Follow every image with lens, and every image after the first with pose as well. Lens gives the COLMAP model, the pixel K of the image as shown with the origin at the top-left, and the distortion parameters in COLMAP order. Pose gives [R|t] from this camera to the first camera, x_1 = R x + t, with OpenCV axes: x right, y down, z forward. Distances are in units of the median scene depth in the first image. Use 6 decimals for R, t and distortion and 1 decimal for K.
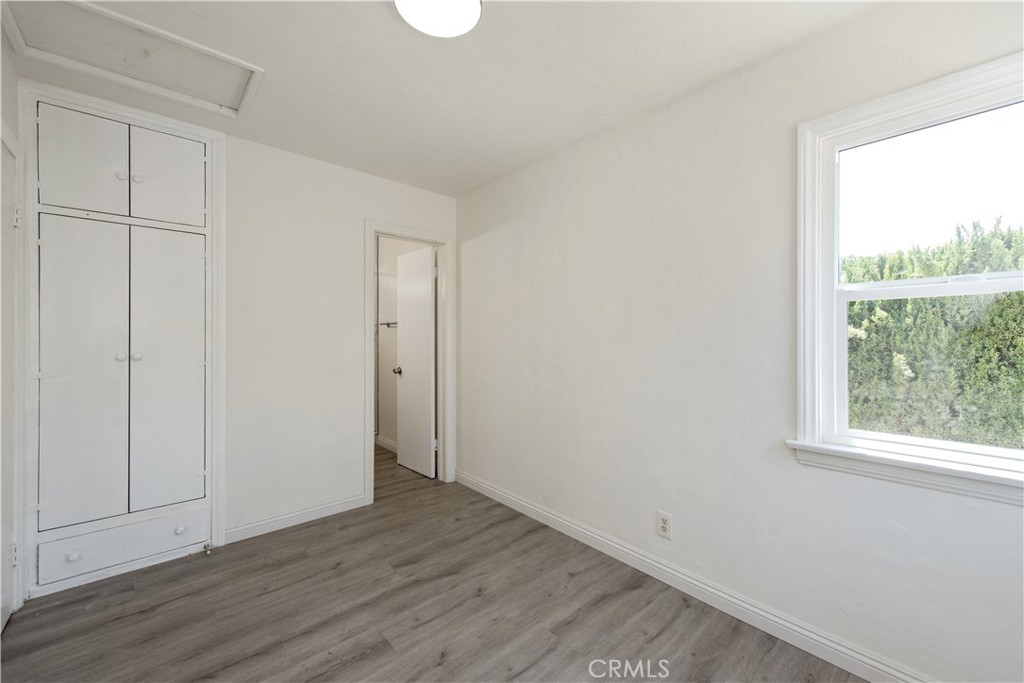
lens RADIAL K [[410.9, 0, 511.9], [0, 410.9, 343.3], [0, 0, 1]] dist [0.013369, 0.004142]
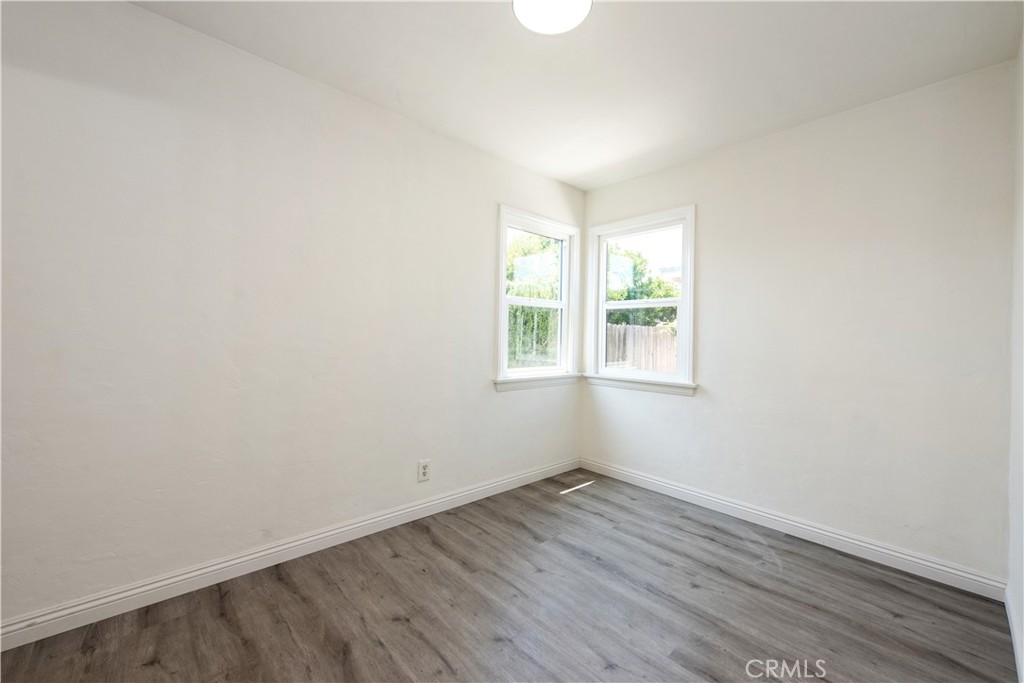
lens RADIAL K [[410.9, 0, 512.5], [0, 410.9, 339.1], [0, 0, 1]] dist [0.013369, 0.004142]
pose [[-0.027329, 0.006455, 0.999606, -0.855237], [0.001516, 0.999978, -0.006416, 0.058028], [-0.999625, 0.001340, -0.027338, 0.765843]]
